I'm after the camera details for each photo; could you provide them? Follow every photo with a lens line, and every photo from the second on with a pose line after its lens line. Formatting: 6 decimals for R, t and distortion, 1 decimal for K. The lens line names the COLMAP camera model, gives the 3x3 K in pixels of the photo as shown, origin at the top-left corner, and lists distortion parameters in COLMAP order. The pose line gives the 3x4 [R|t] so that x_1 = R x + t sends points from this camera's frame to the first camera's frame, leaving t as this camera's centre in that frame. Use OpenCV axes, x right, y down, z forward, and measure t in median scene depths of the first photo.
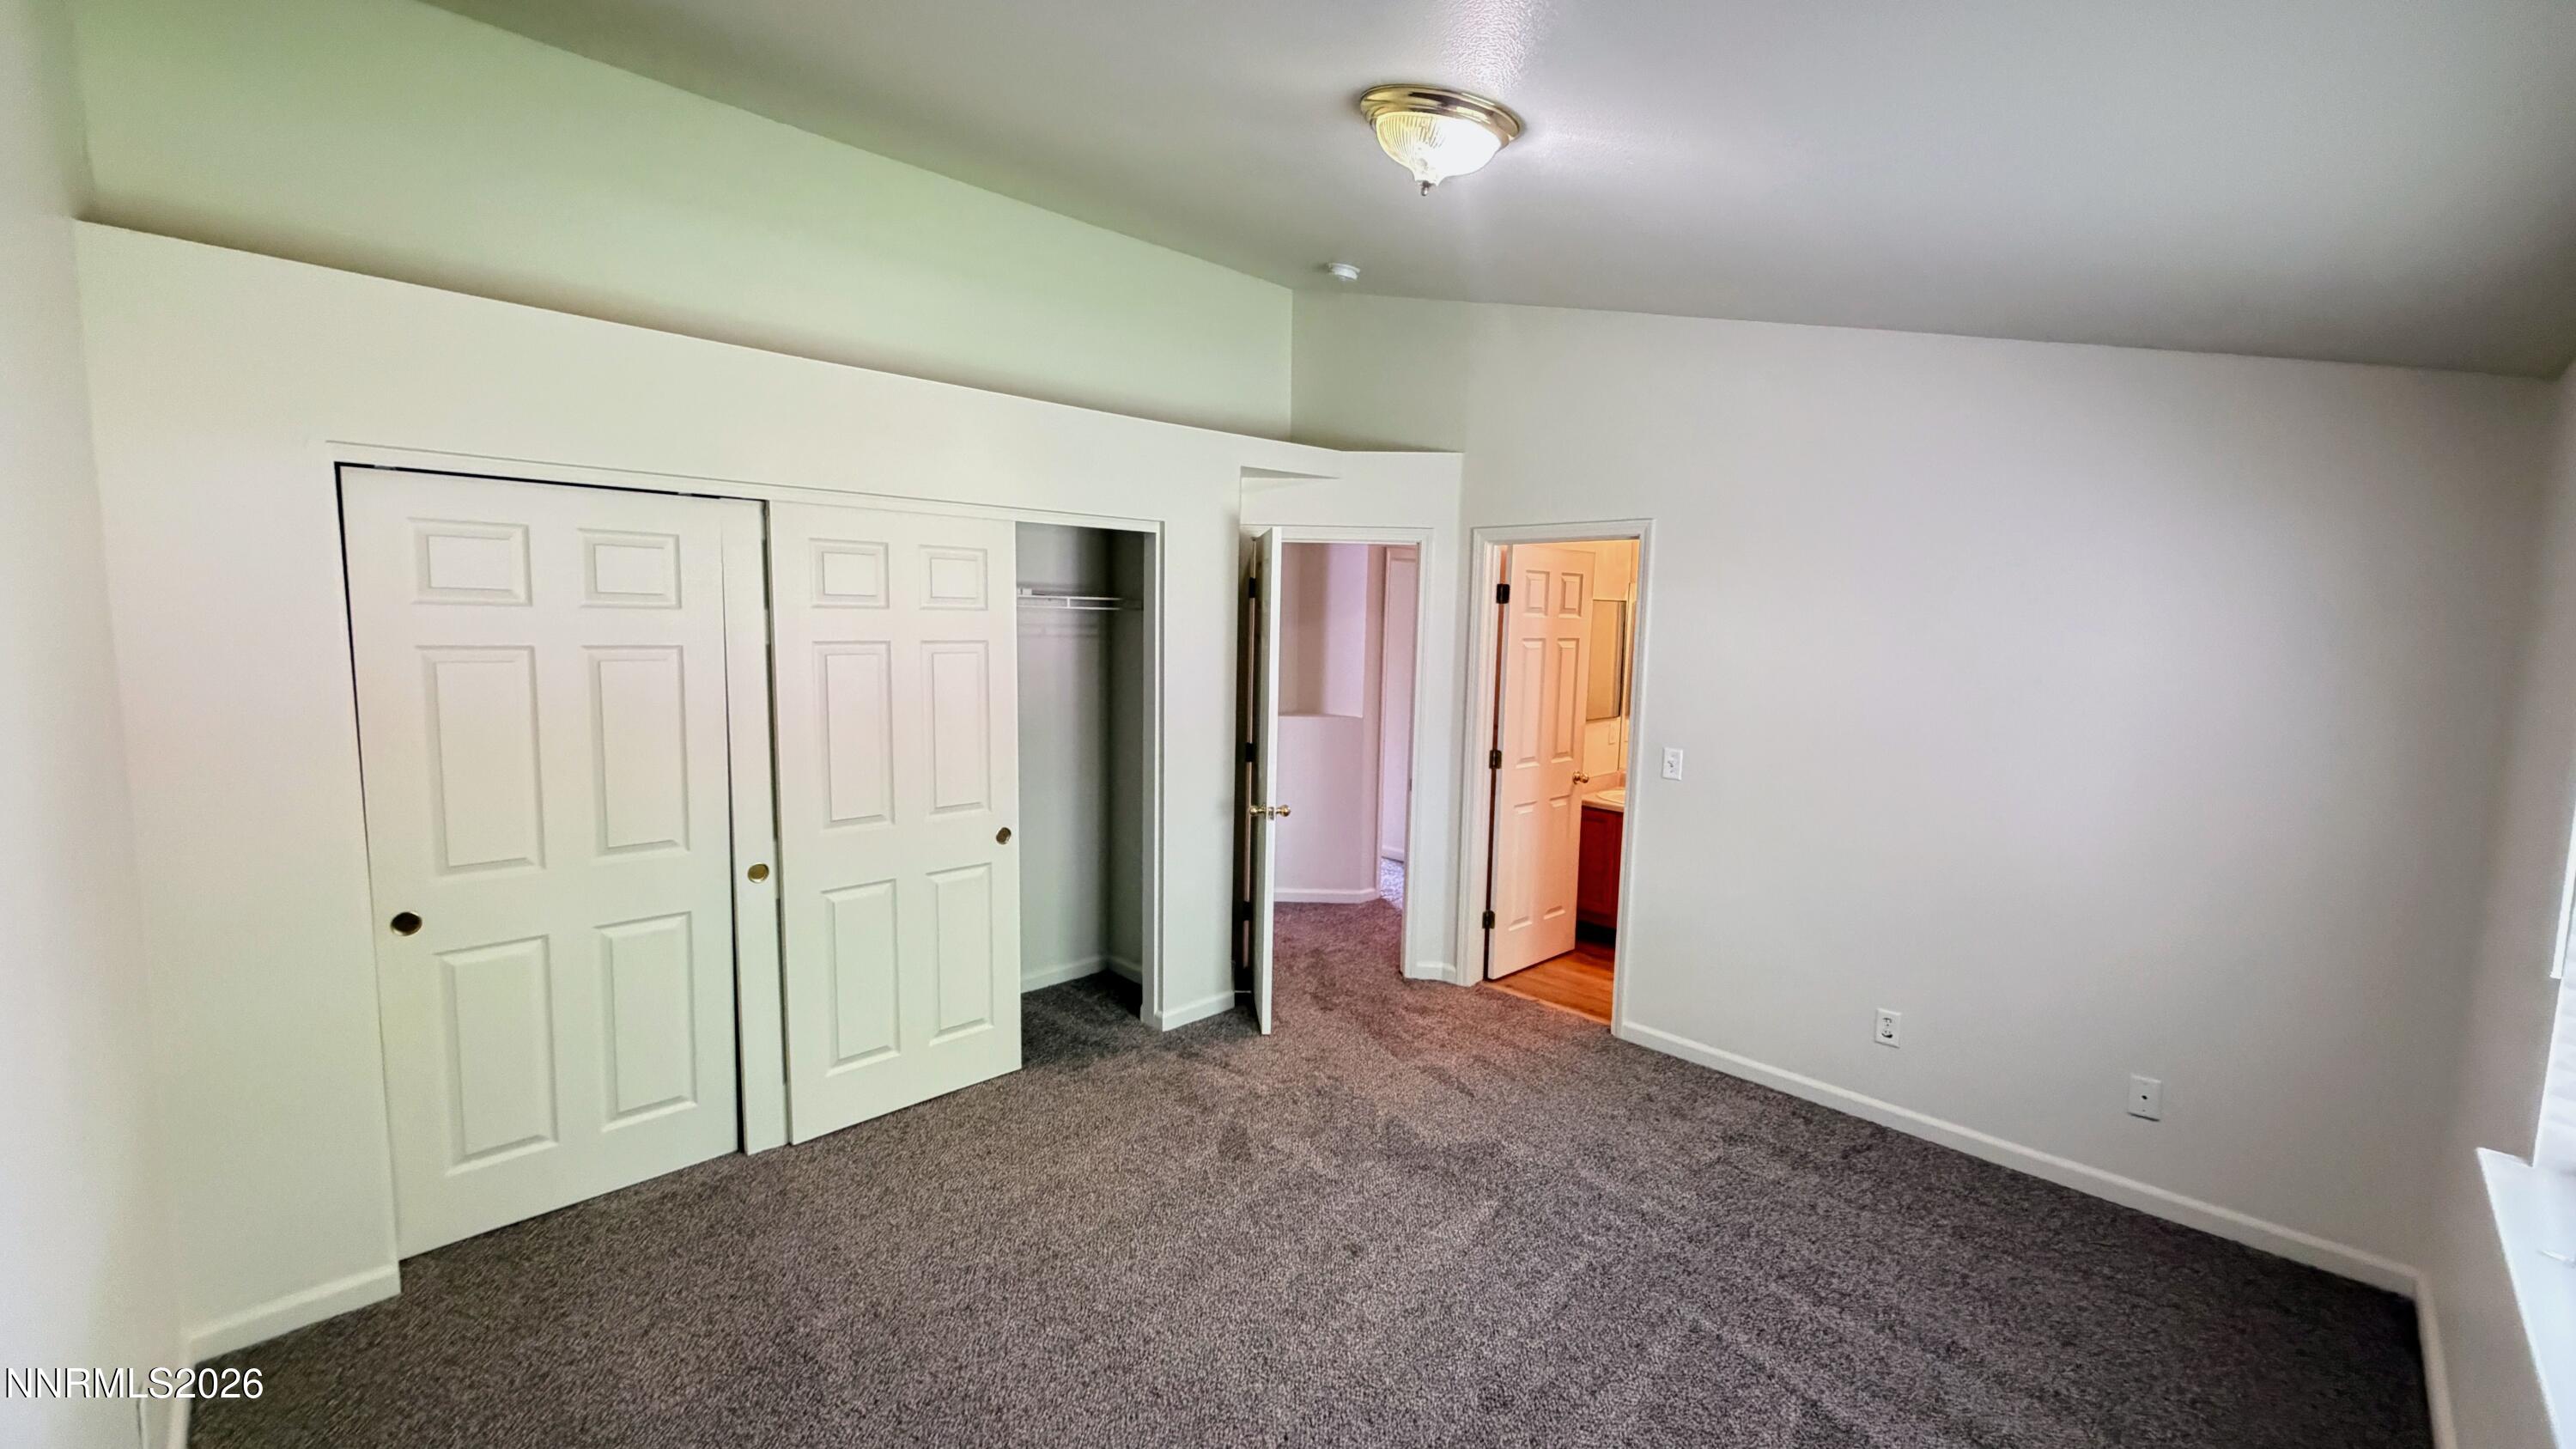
lens RADIAL K [[1025.0, 0, 1278.8], [0, 1025.0, 727.9], [0, 0, 1]] dist [-0.000064, -0.000188]
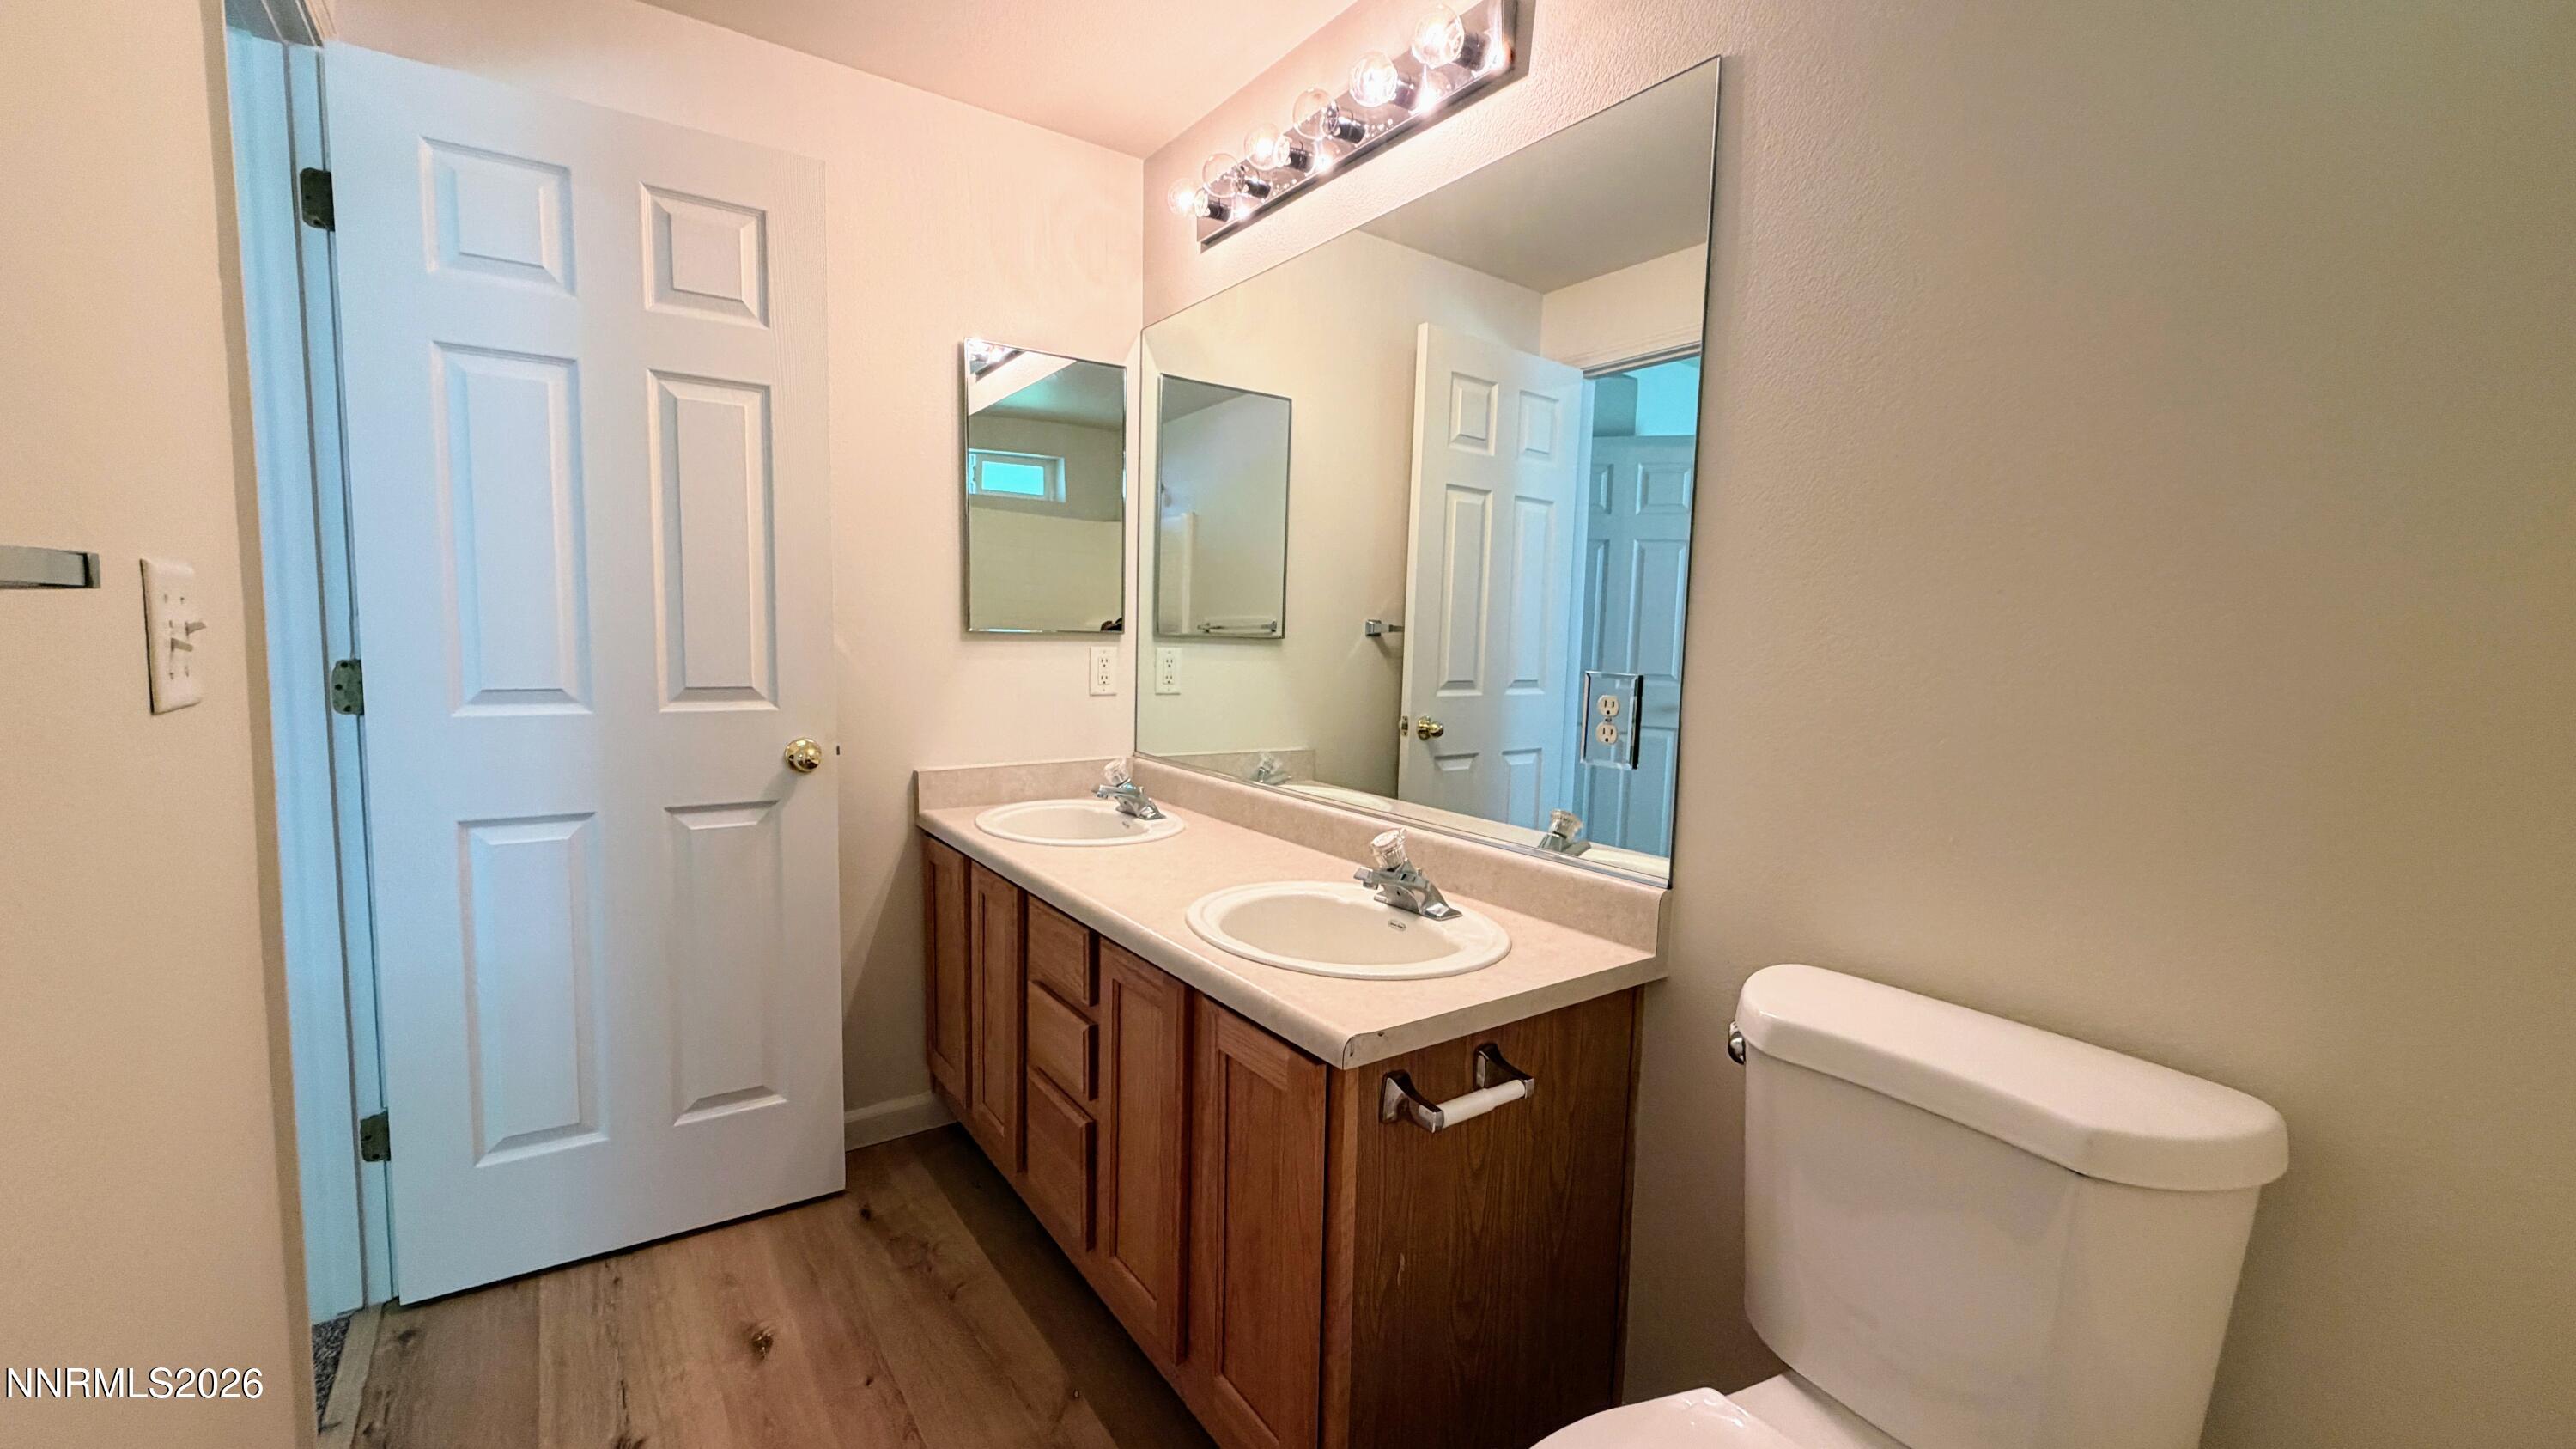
lens RADIAL K [[1025.0, 0, 1278.8], [0, 1025.0, 727.9], [0, 0, 1]] dist [-0.000064, -0.000188]
pose [[0.987474, 0.011122, -0.157390, 0.551992], [-0.015665, 0.999495, -0.027657, 0.047584], [0.157003, 0.029776, 0.987149, 0.668479]]
